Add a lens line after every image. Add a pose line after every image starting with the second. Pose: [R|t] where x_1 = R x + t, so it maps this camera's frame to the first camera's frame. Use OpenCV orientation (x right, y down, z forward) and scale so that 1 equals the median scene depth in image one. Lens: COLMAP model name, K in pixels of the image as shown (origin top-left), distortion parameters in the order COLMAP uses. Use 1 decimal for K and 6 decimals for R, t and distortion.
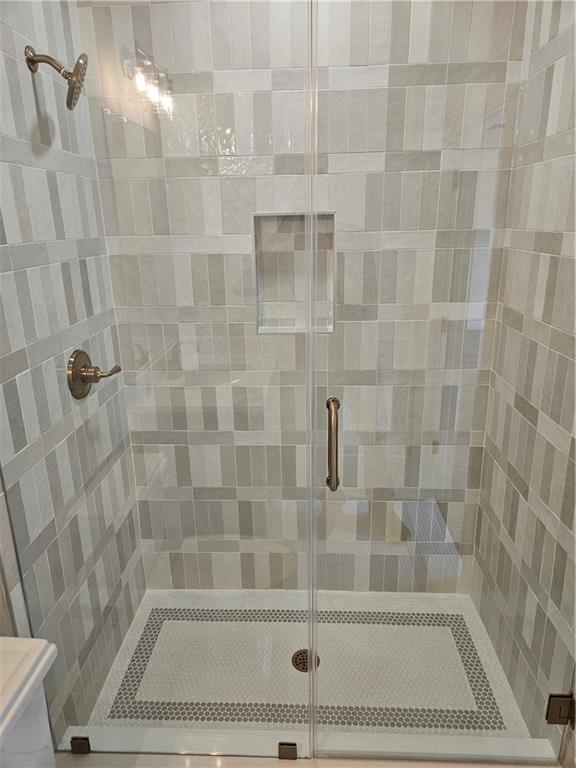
lens RADIAL K [[510.6, 0, 288.6], [0, 510.6, 377.4], [0, 0, 1]] dist [0.049091, -0.024932]
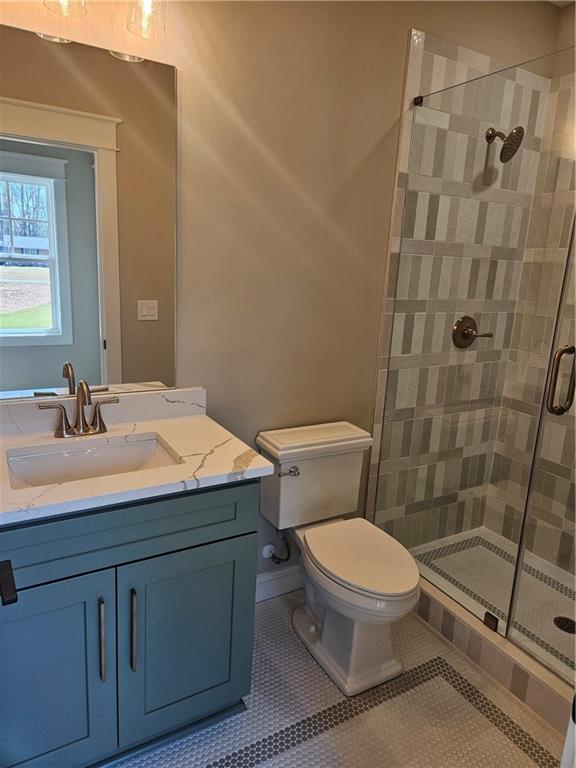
lens RADIAL K [[510.6, 0, 291.6], [0, 510.6, 377.0], [0, 0, 1]] dist [0.049091, -0.024932]
pose [[0.545871, 0.225468, -0.806963, 0.565009], [-0.304120, 0.950748, 0.059920, 0.183127], [0.780728, 0.212705, 0.587554, -0.257516]]
